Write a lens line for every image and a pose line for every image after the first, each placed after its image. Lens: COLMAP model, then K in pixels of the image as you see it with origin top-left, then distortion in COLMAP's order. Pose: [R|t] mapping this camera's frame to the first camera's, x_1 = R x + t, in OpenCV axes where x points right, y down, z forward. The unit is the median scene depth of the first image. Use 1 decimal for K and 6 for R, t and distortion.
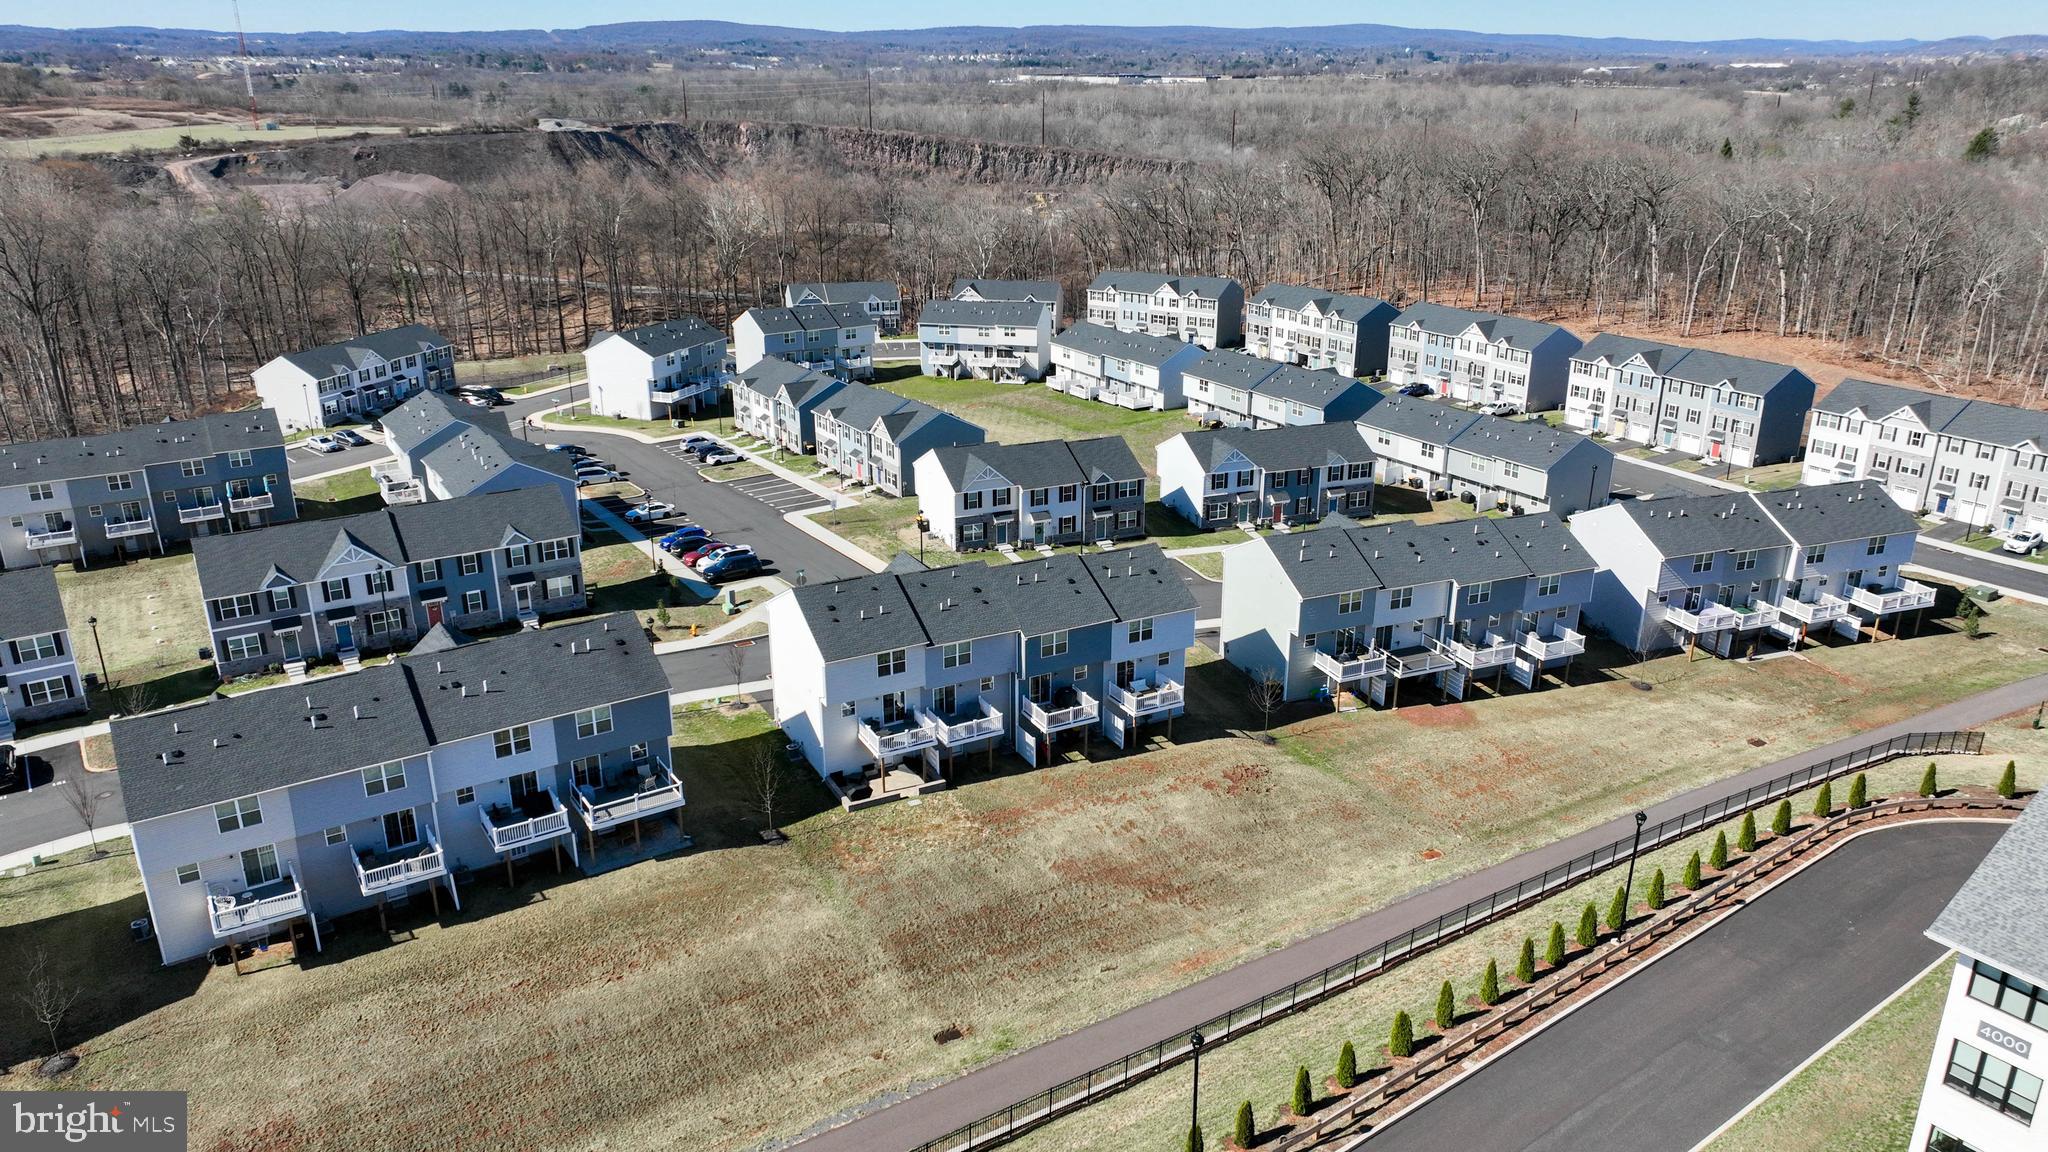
lens RADIAL K [[1436.8, 0, 1028.6], [0, 1436.8, 574.6], [0, 0, 1]] dist [0.004352, 0.006298]
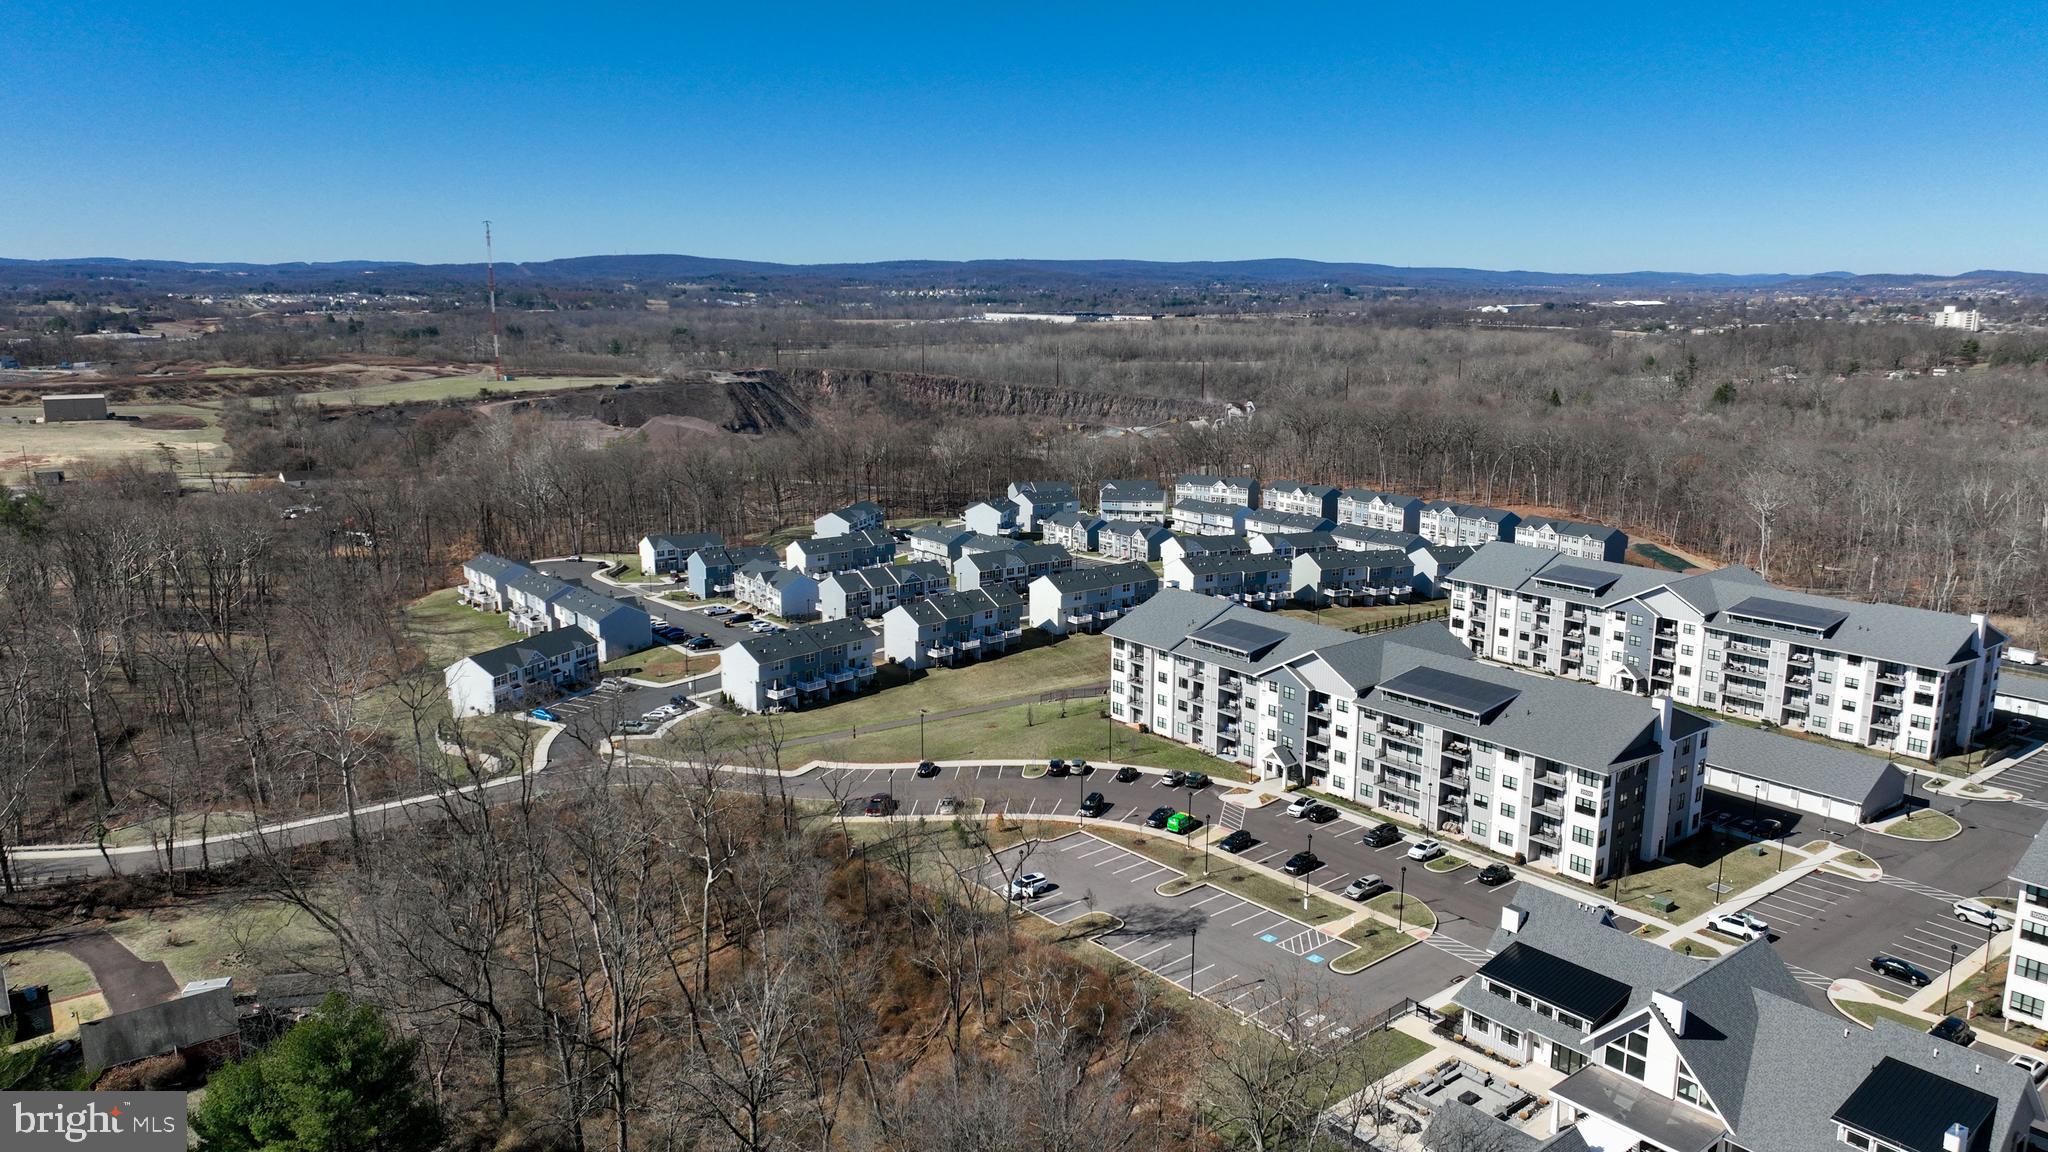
lens RADIAL K [[1436.8, 0, 1028.6], [0, 1436.8, 574.6], [0, 0, 1]] dist [0.004352, 0.006298]
pose [[0.999056, -0.005903, 0.043046, -0.308211], [0.012127, 0.989240, -0.145801, 0.251009], [-0.041722, 0.146185, 0.988377, -1.099448]]
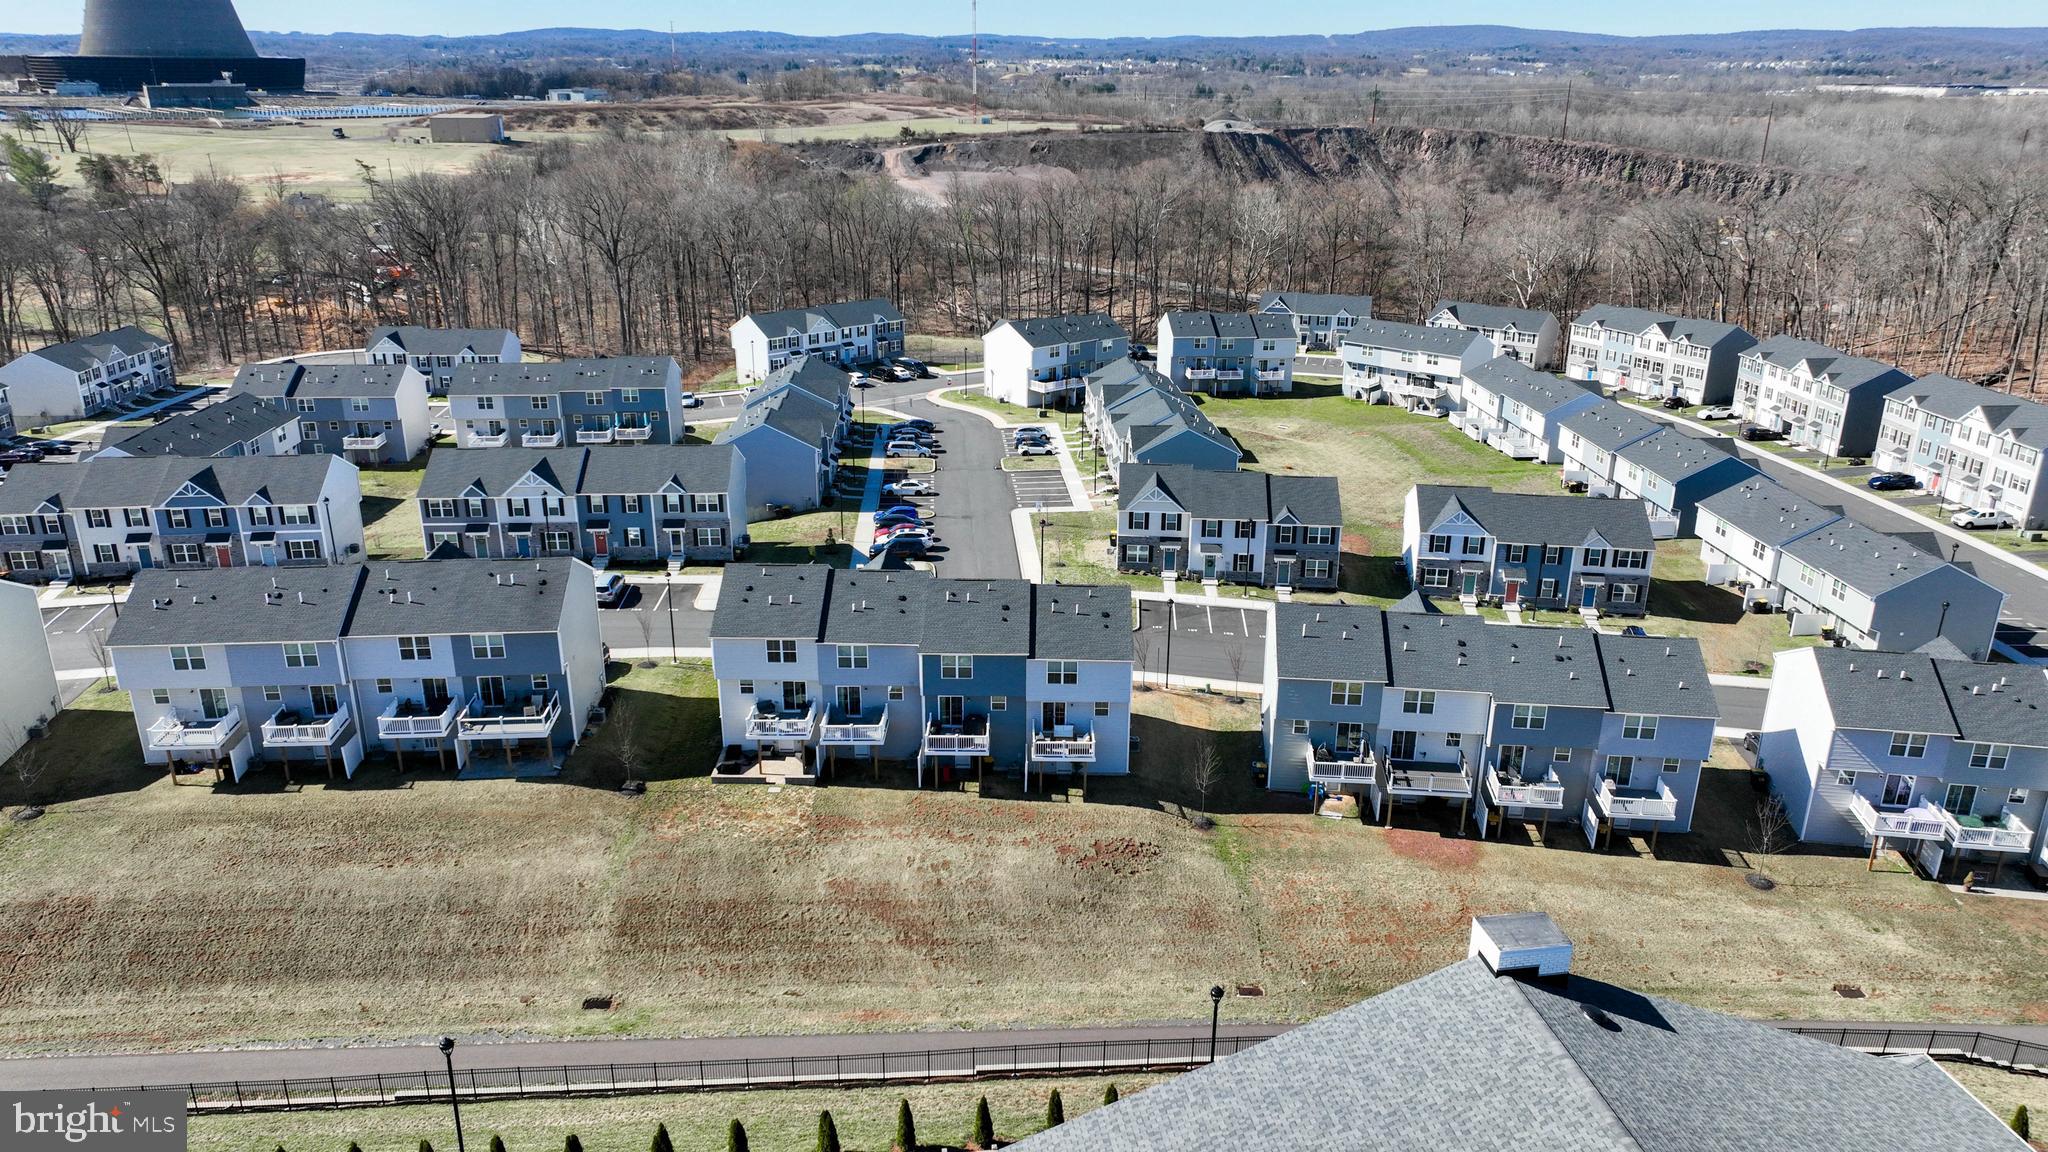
lens RADIAL K [[1436.8, 0, 1028.6], [0, 1436.8, 574.6], [0, 0, 1]] dist [0.004352, 0.006298]
pose [[0.877795, 0.168273, -0.448509, 0.227358], [-0.169637, 0.984794, 0.037474, -0.026887], [0.447995, 0.043190, 0.892992, 0.073312]]
